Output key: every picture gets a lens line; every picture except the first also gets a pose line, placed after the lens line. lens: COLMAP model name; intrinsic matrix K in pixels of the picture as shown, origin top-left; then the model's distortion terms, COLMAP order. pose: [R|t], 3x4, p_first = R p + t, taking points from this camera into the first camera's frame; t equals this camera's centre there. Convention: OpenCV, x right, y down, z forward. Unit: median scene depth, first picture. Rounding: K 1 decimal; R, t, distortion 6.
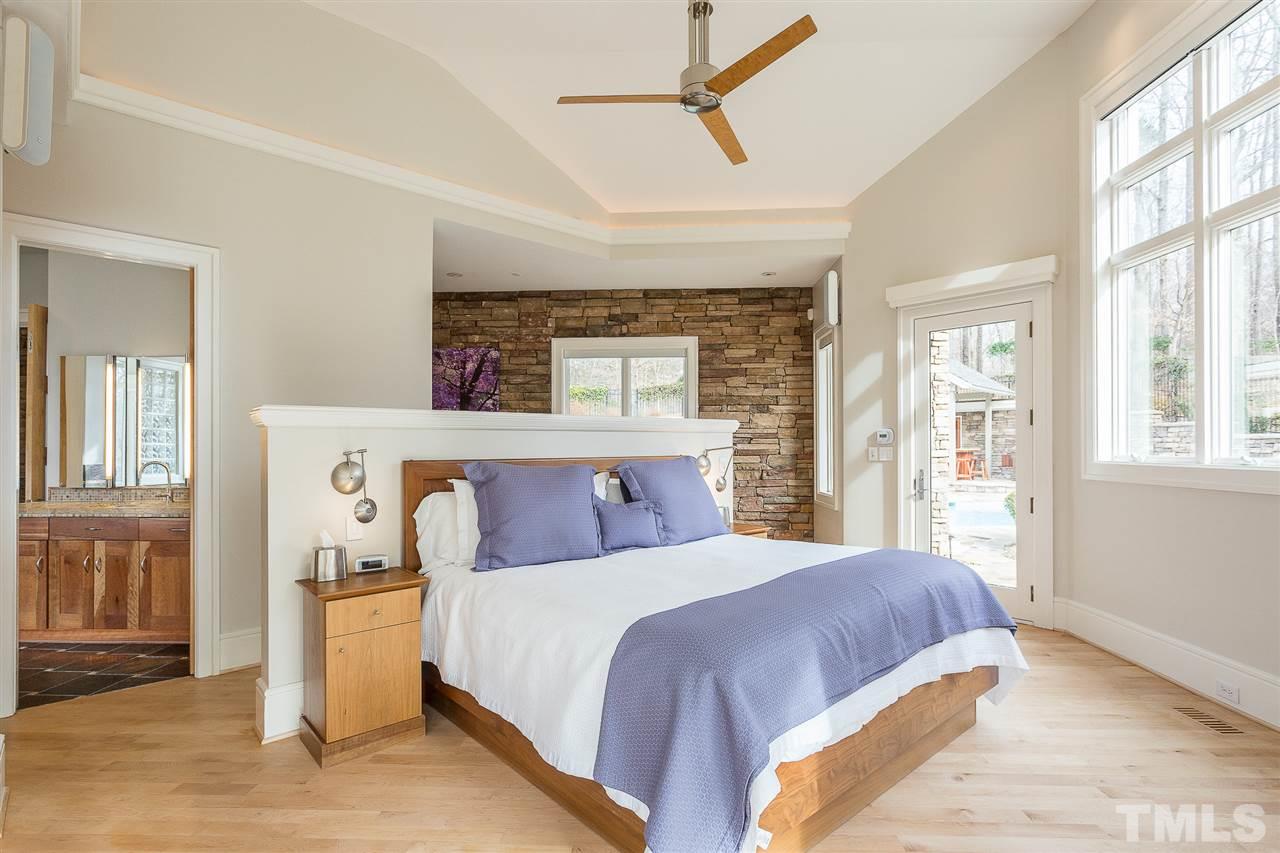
lens RADIAL K [[620.5, 0, 639.6], [0, 620.5, 436.5], [0, 0, 1]] dist [-0.000889, 0.000272]
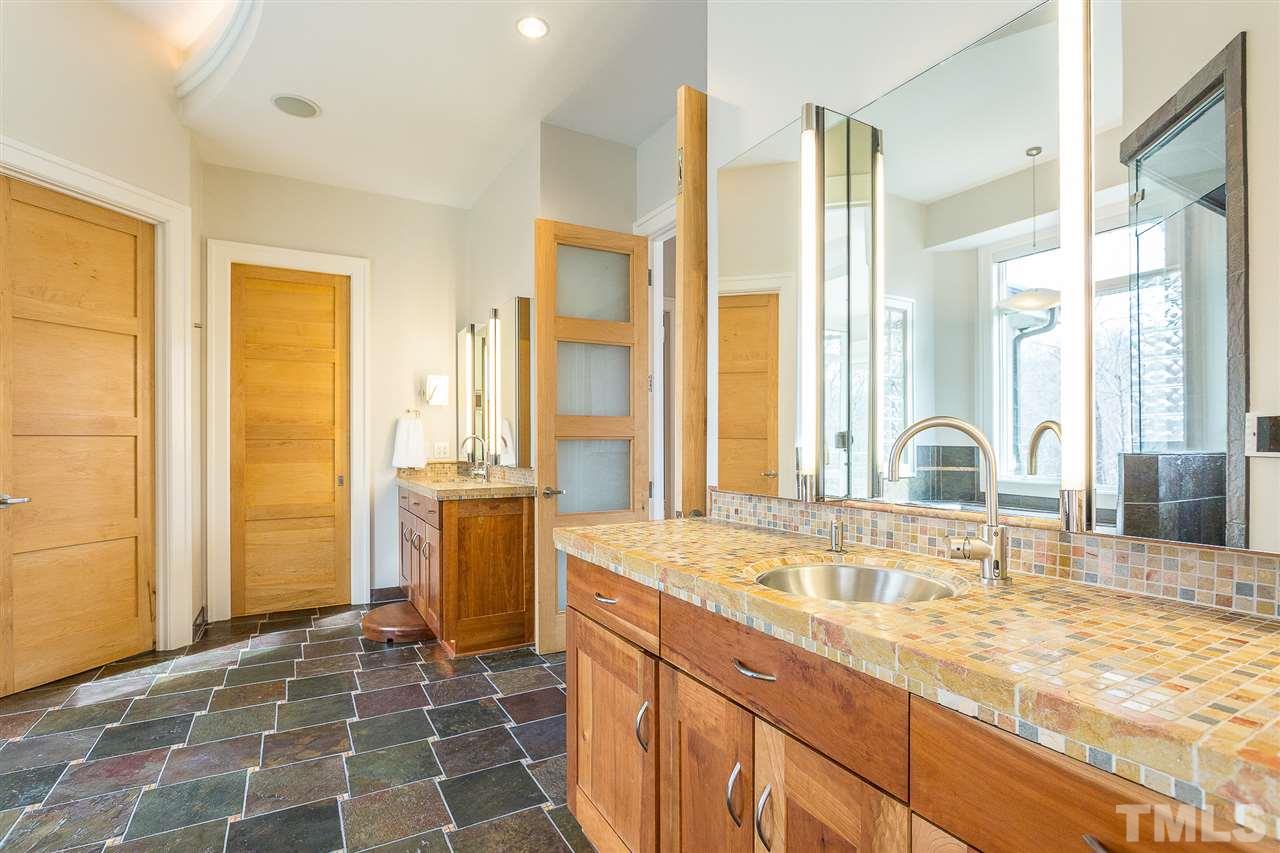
lens RADIAL K [[620.5, 0, 639.5], [0, 620.5, 430.5], [0, 0, 1]] dist [-0.000889, 0.000272]
pose [[0.533617, -0.000563, -0.845726, -0.602235], [0.004605, 0.999987, 0.002240, 0.040975], [0.845714, -0.005090, 0.533612, 0.721930]]
